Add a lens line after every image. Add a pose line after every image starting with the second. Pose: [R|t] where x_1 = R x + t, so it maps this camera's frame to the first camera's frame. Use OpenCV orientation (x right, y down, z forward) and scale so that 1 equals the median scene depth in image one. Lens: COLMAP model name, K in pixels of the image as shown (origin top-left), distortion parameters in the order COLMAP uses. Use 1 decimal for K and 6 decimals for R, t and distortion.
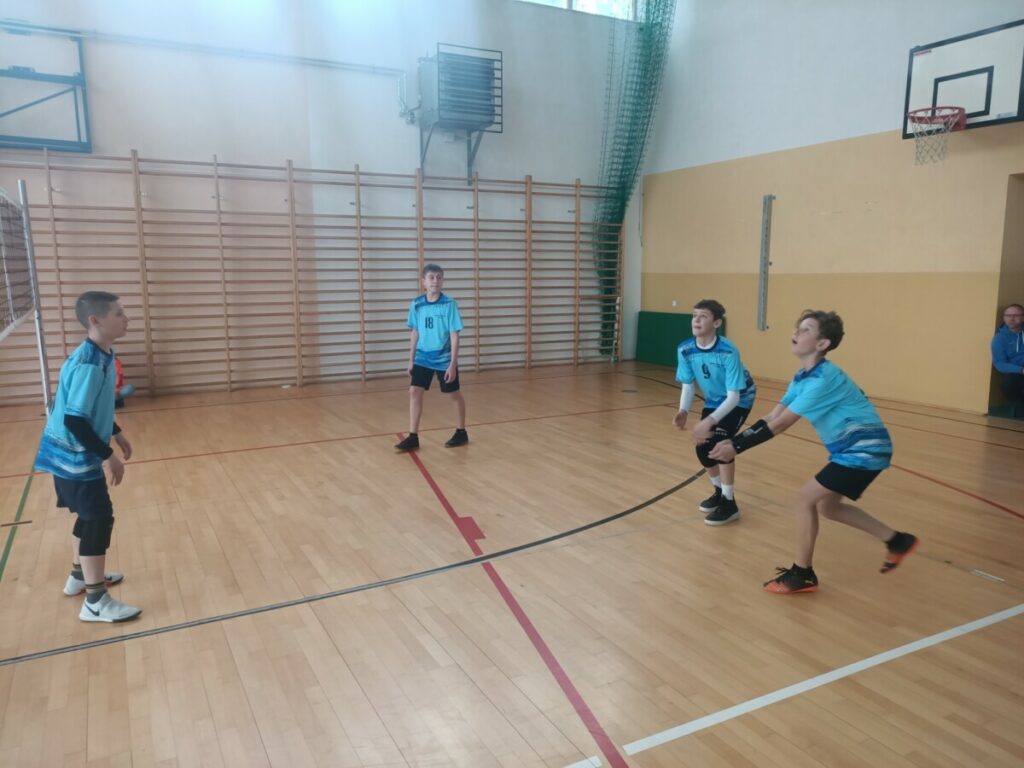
lens RADIAL K [[745.6, 0, 512.0], [0, 745.6, 384.0], [0, 0, 1]] dist [0.047321, -0.051905]
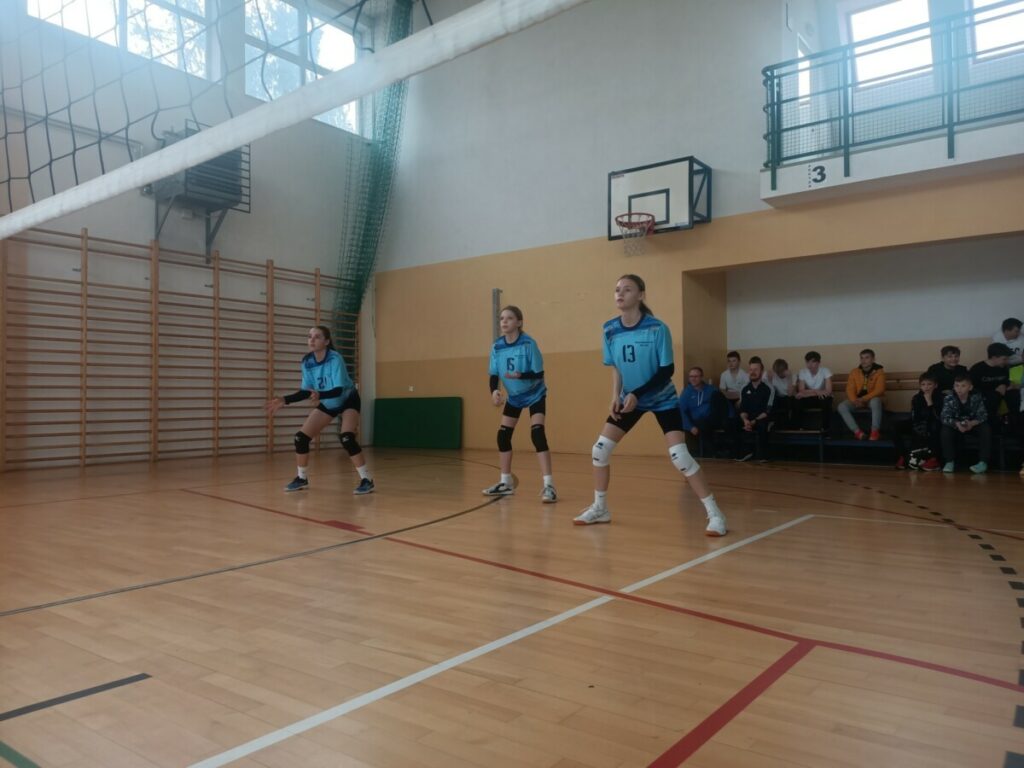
lens RADIAL K [[745.6, 0, 512.0], [0, 745.6, 384.0], [0, 0, 1]] dist [0.047321, -0.051905]
pose [[0.905443, 0.007931, 0.424394, -0.113369], [0.068913, 0.983814, -0.165411, 0.077521], [-0.418837, 0.179016, 0.890241, -0.004573]]
